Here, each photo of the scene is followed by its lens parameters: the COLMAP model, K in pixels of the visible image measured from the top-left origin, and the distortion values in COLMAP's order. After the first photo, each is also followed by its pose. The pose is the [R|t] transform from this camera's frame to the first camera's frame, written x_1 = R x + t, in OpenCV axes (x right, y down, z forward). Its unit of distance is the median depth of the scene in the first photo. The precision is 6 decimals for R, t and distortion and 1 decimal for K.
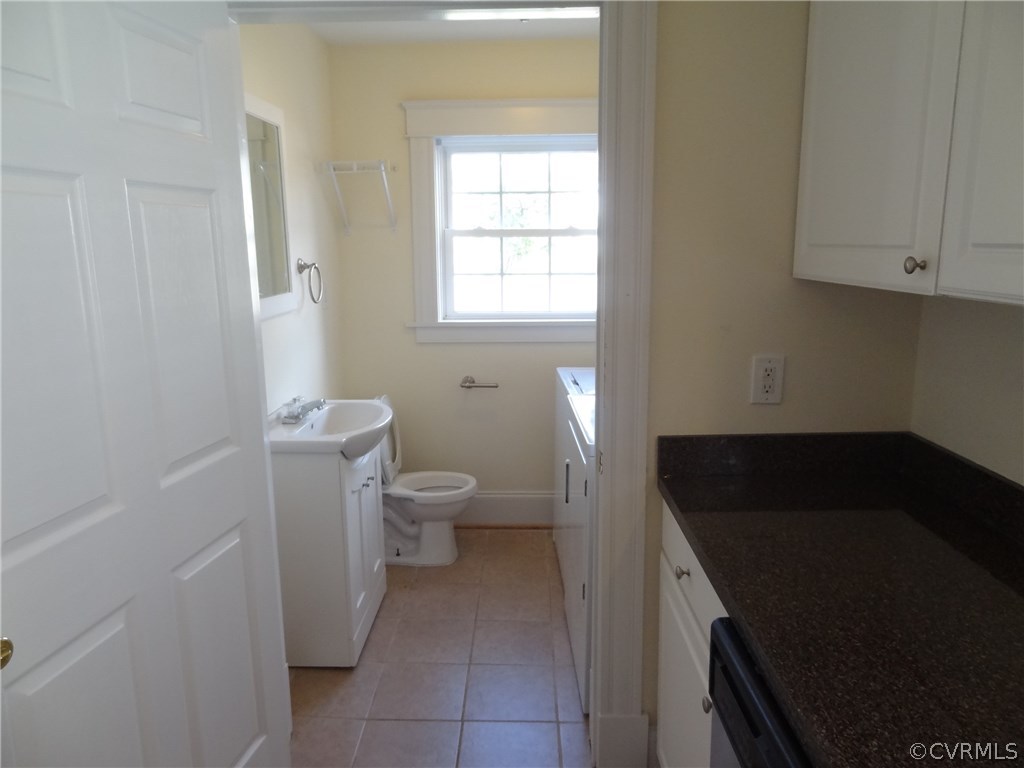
lens RADIAL K [[726.0, 0, 508.0], [0, 726.0, 385.7], [0, 0, 1]] dist [-0.006249, 0.014842]
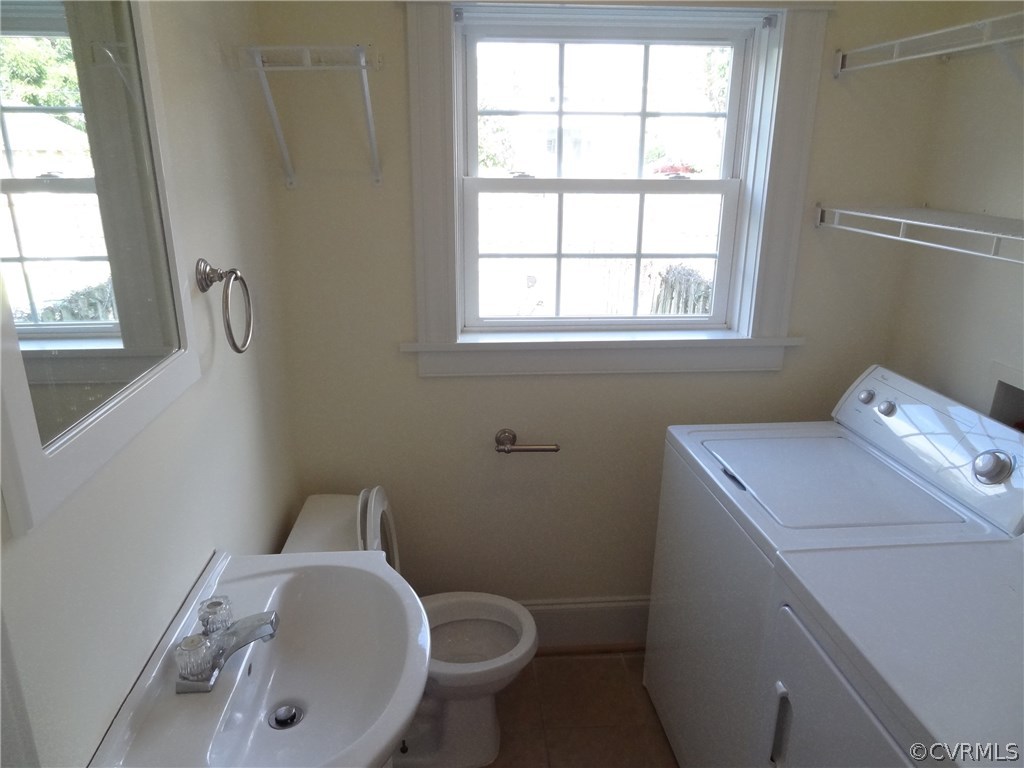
lens RADIAL K [[726.0, 0, 515.3], [0, 726.0, 383.9], [0, 0, 1]] dist [-0.006249, 0.014842]
pose [[0.993807, -0.016901, 0.109832, -0.114520], [0.004128, 0.993300, 0.115494, -0.122183], [-0.111048, -0.114325, 0.987217, 0.419183]]
